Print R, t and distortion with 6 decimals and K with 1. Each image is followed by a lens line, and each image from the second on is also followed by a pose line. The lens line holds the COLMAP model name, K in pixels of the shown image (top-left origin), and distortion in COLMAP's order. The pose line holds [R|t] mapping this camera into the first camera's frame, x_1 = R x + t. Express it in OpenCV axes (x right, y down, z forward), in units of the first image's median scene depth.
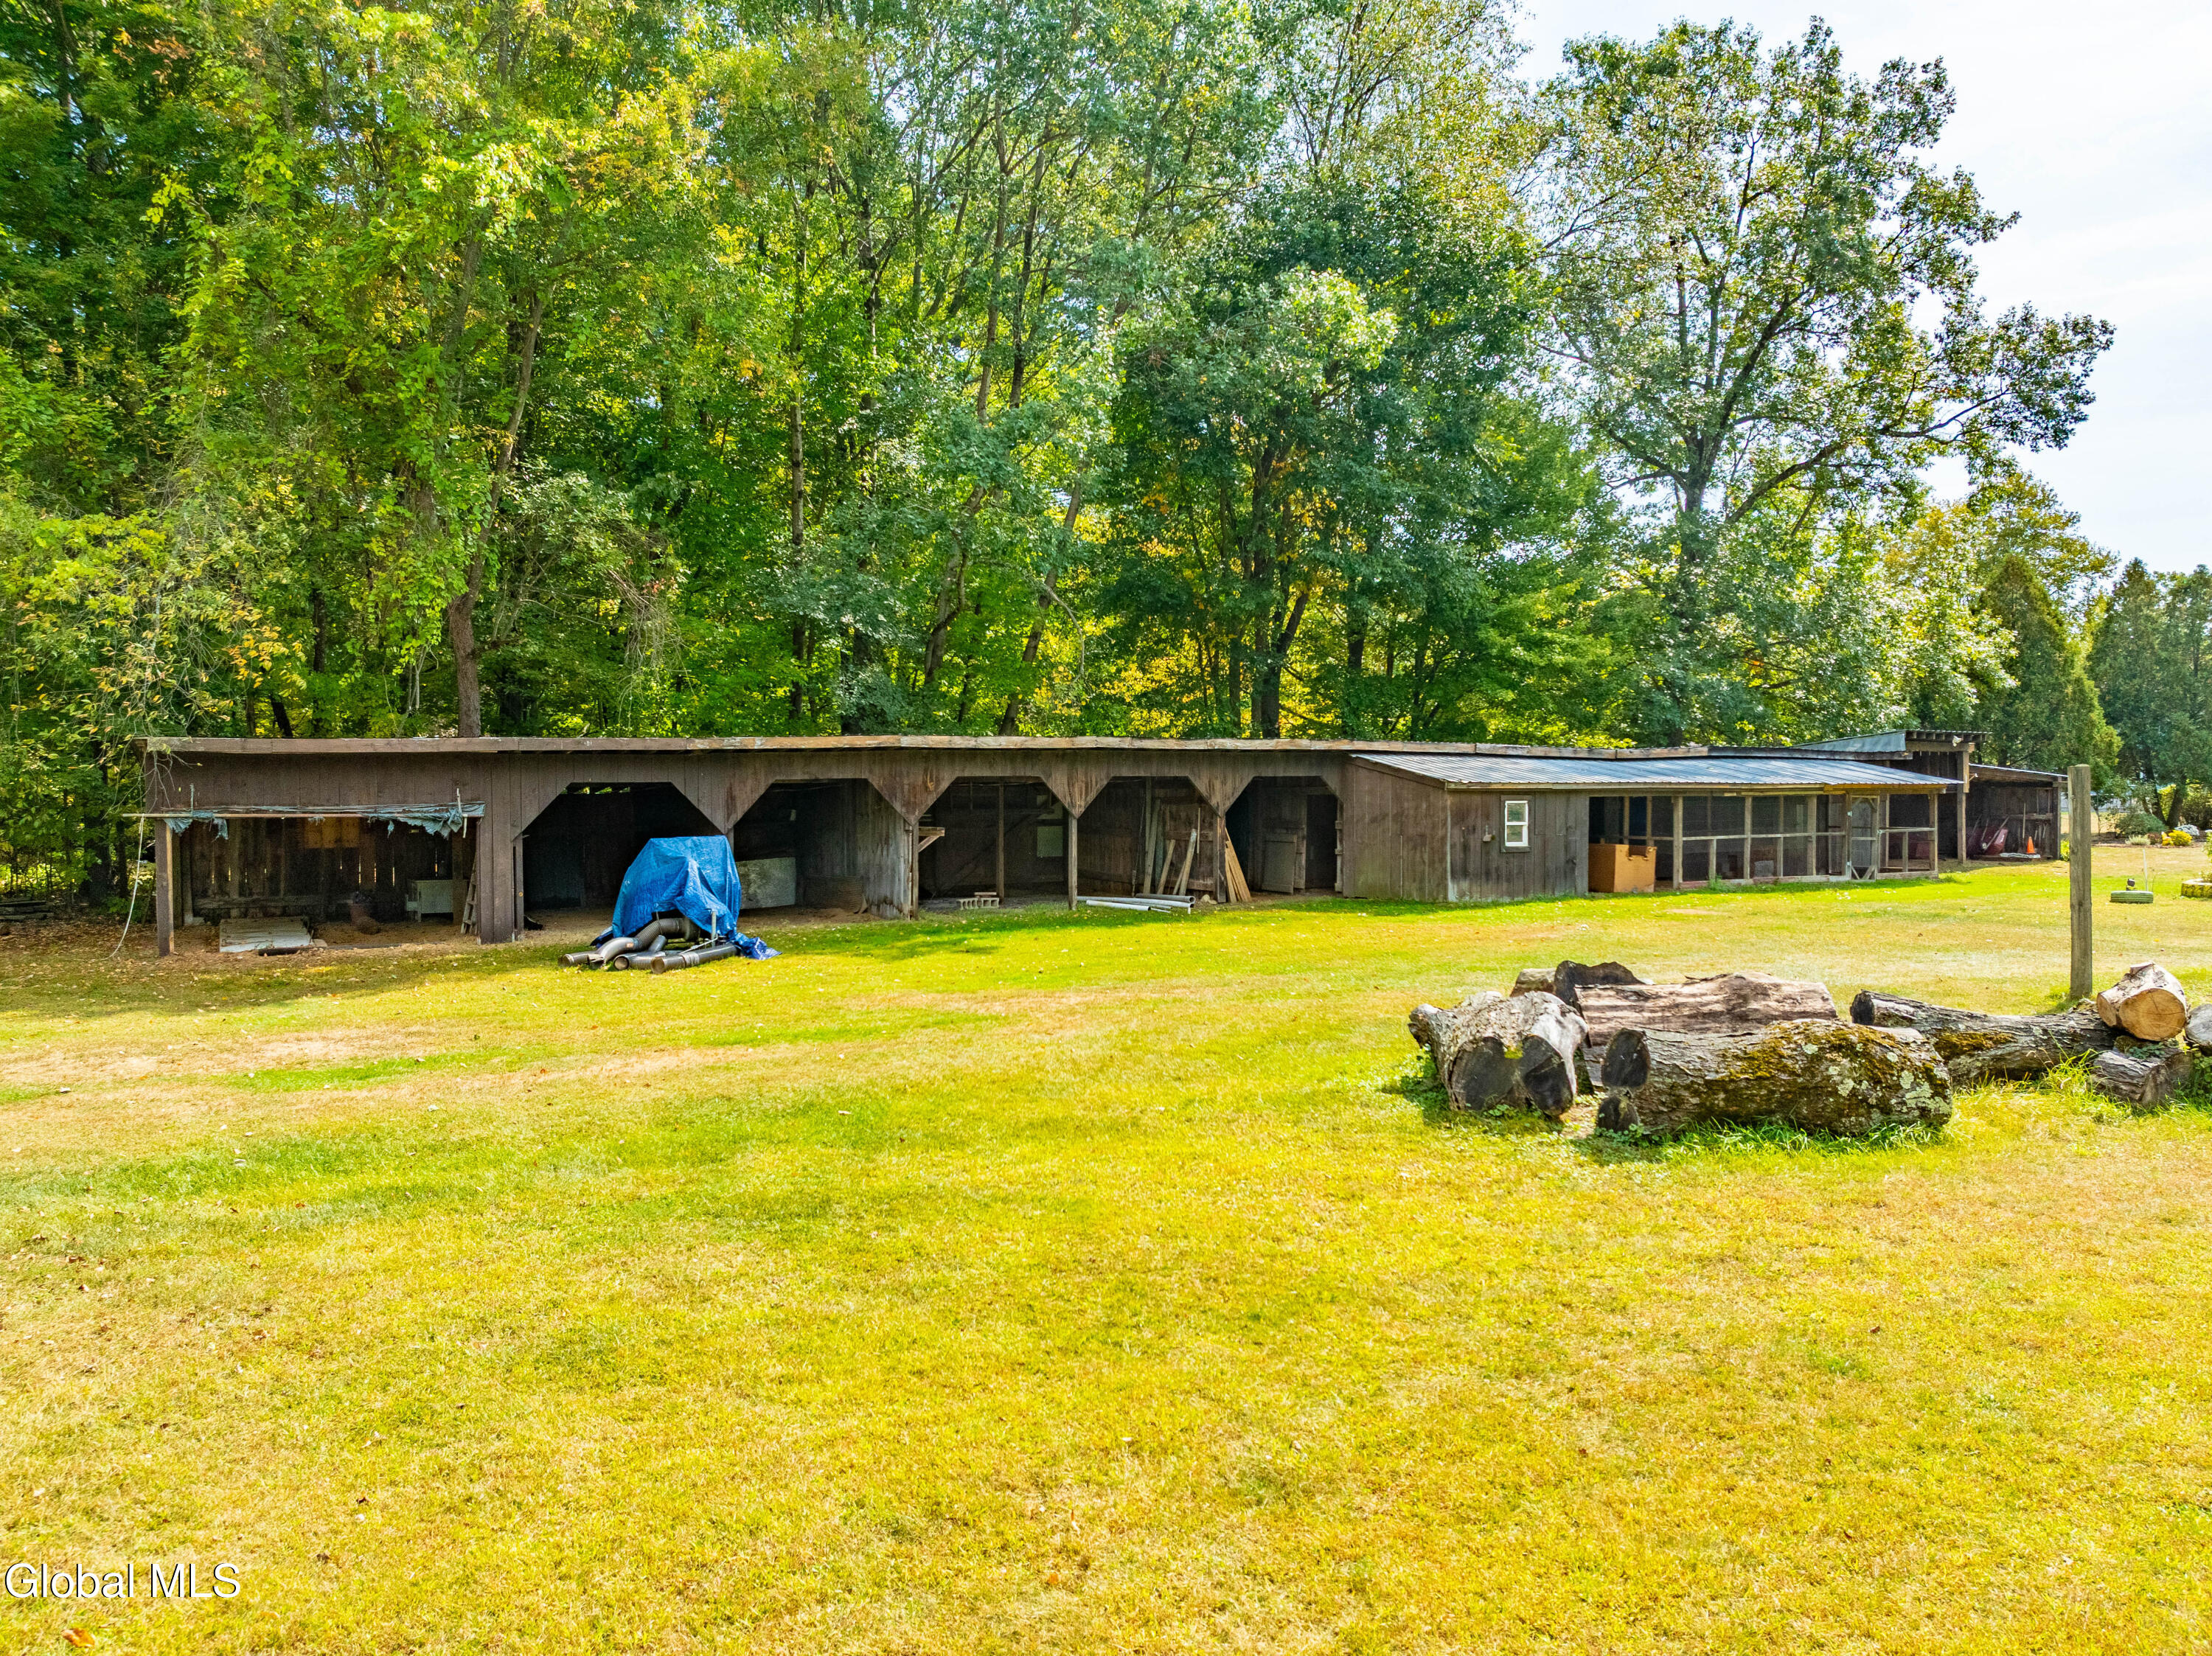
lens RADIAL K [[1570.8, 0, 1087.7], [0, 1570.8, 811.8], [0, 0, 1]] dist [-0.050995, 0.026008]
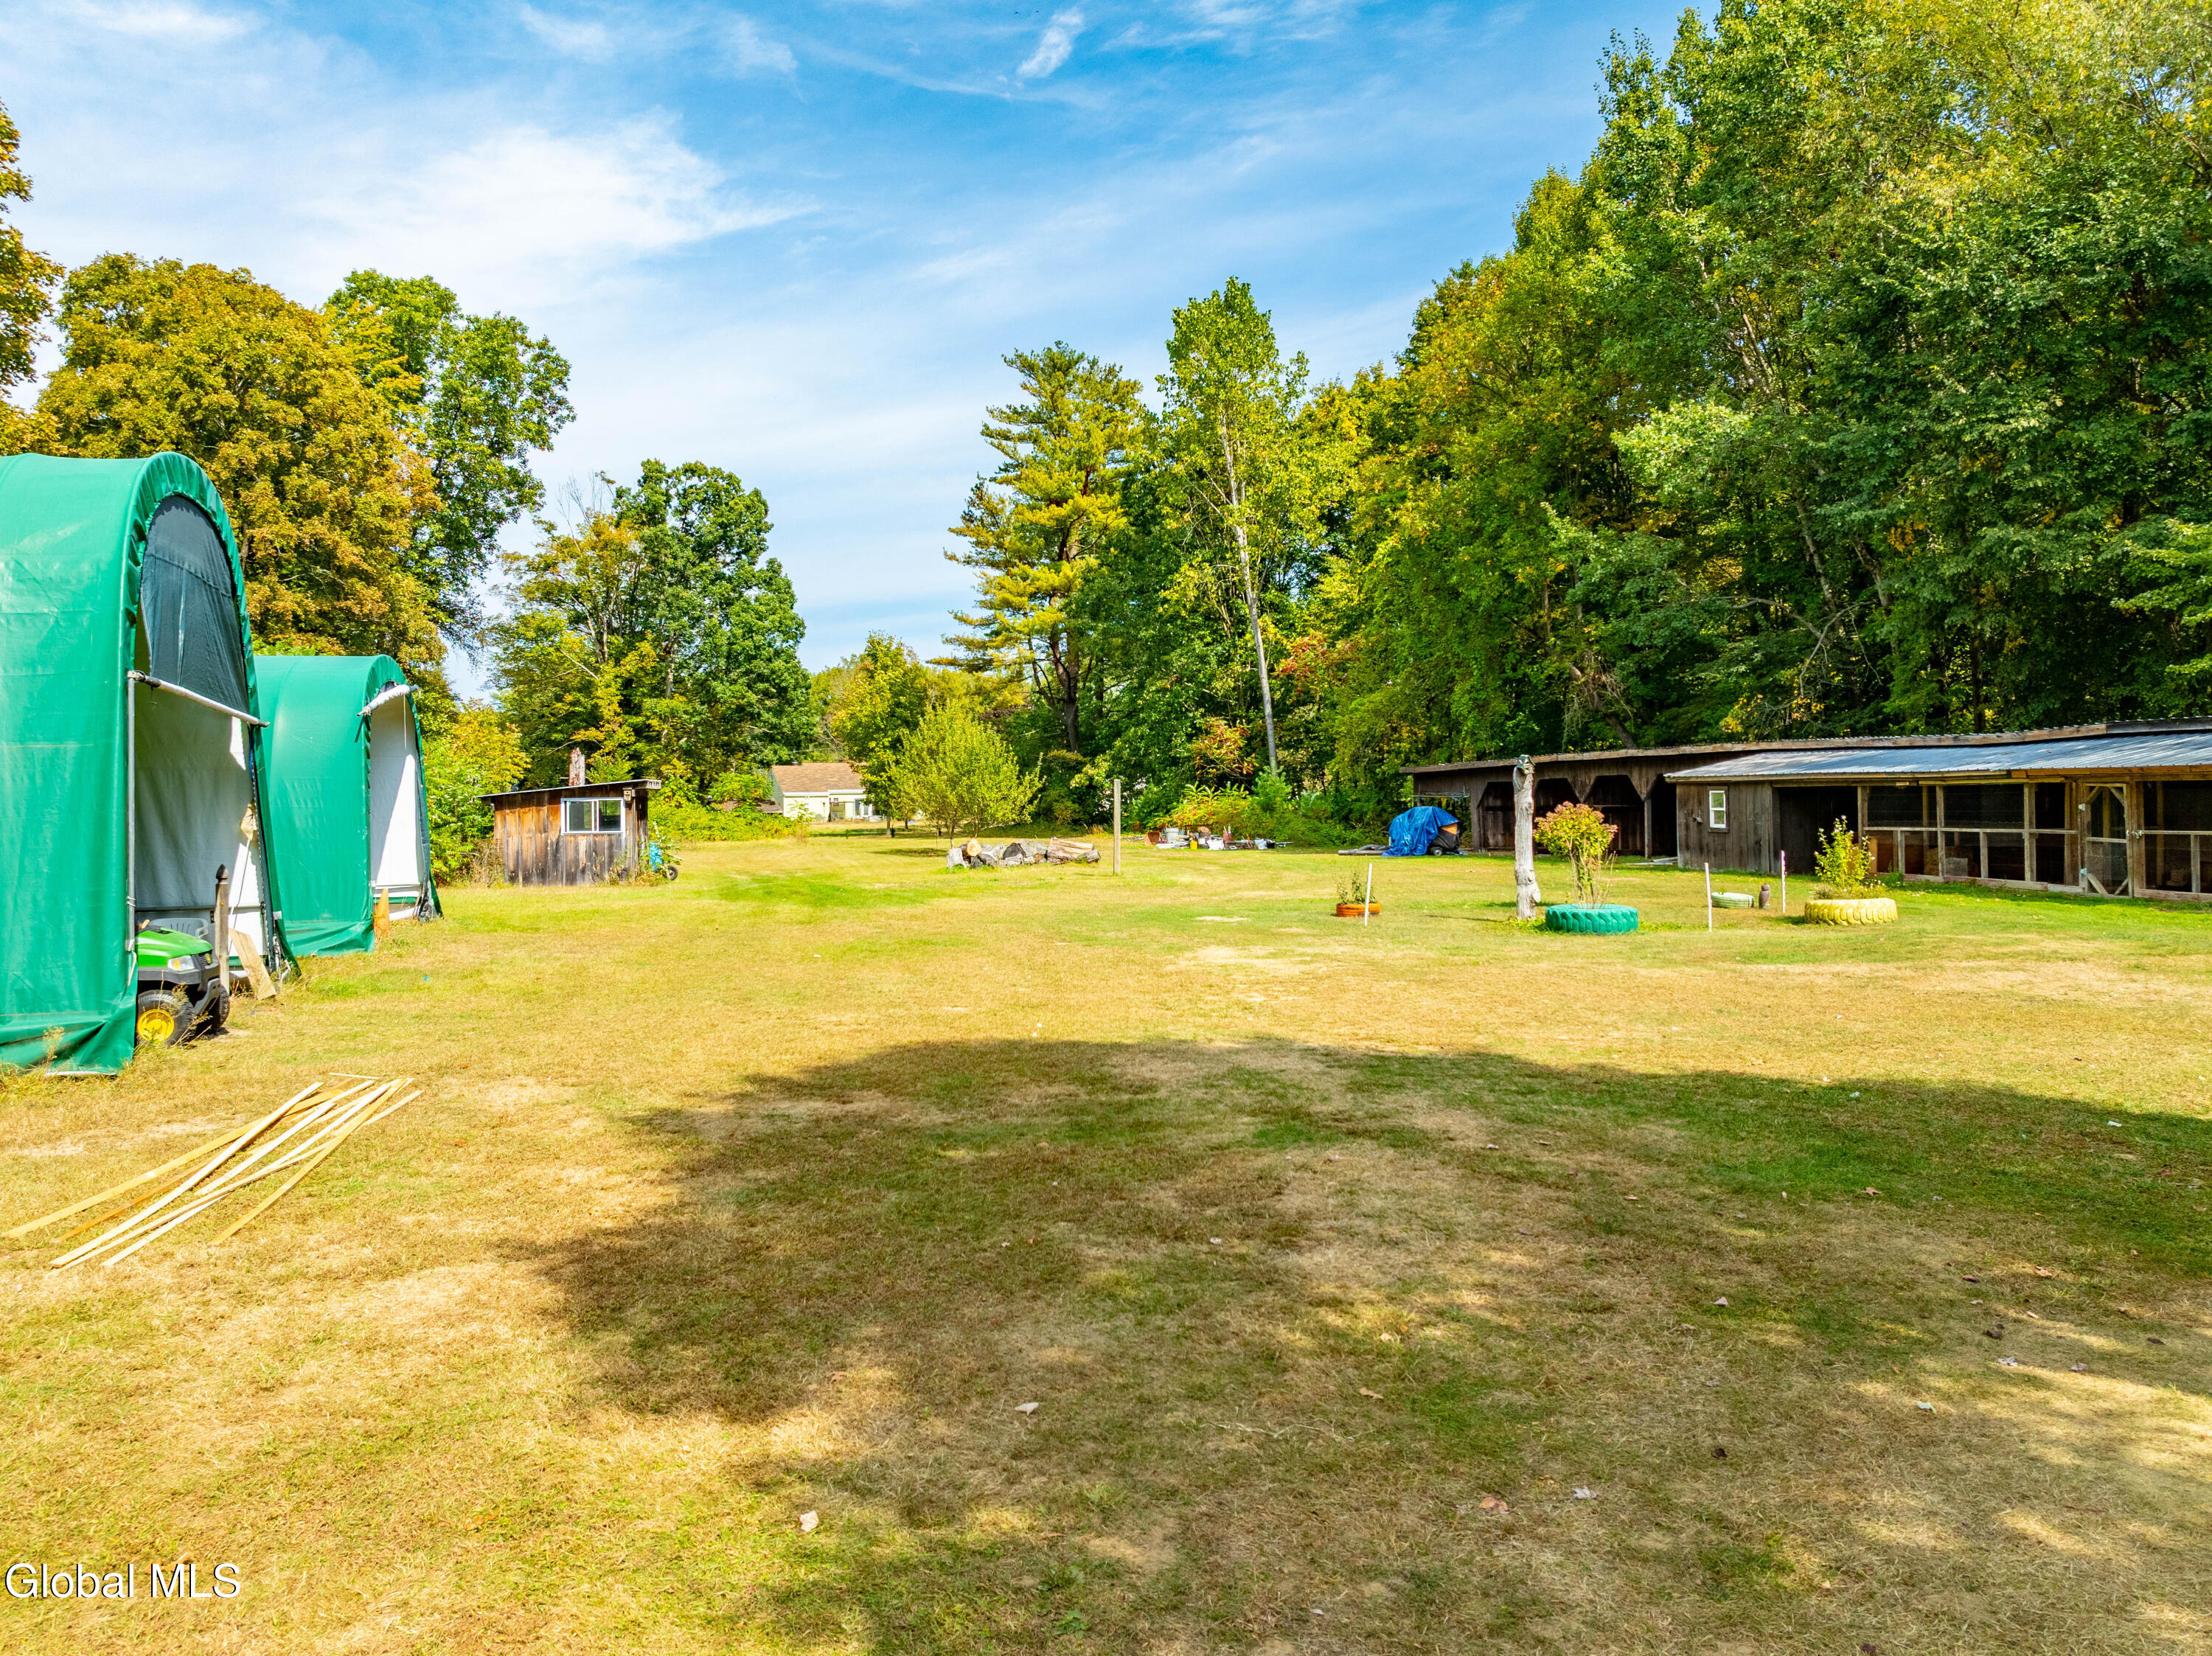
lens RADIAL K [[1570.8, 0, 1051.2], [0, 1570.8, 765.7], [0, 0, 1]] dist [-0.050995, 0.026008]
pose [[-0.282795, -0.014253, -0.959074, 1.270935], [-0.004262, 0.999898, -0.013603, -0.006117], [0.959171, 0.000241, -0.282827, 0.672005]]
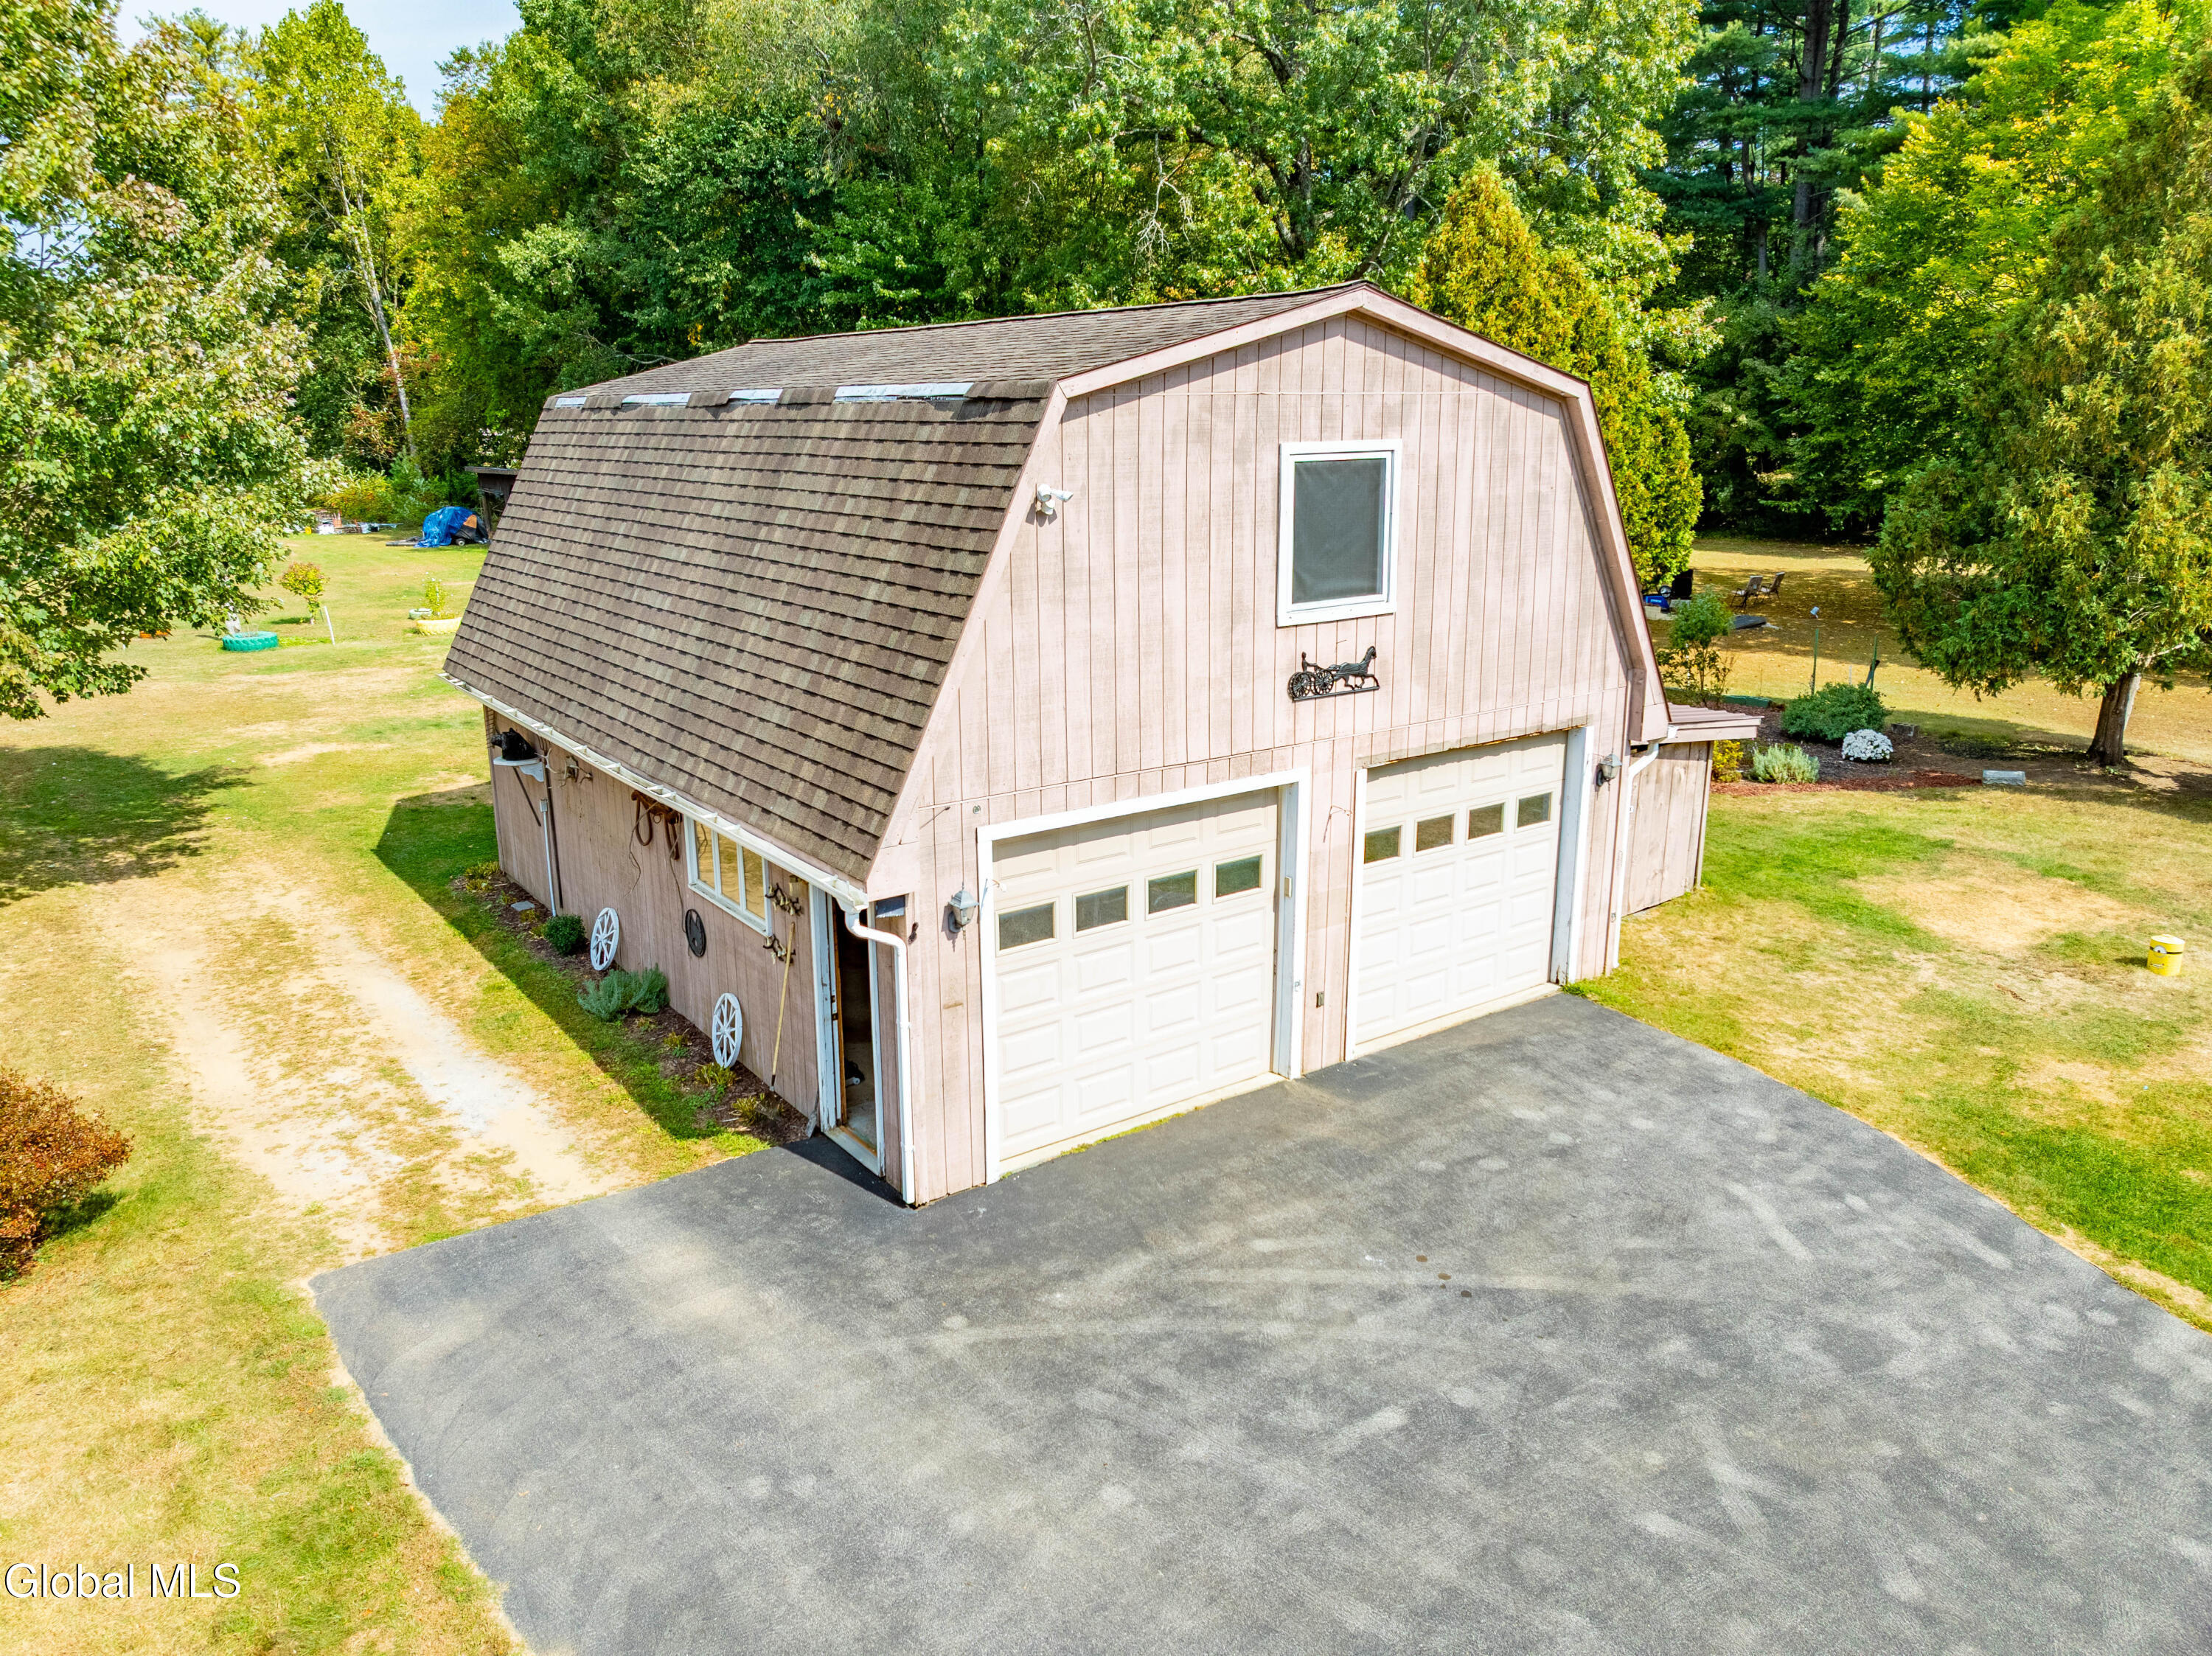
lens RADIAL K [[1570.8, 0, 1103.5], [0, 1570.8, 810.9], [0, 0, 1]] dist [-0.050995, 0.026008]
pose [[0.100866, 0.252570, -0.962307, 1.736200], [-0.014993, 0.967516, 0.252366, -0.114716], [0.994787, -0.011027, 0.101376, 1.160063]]
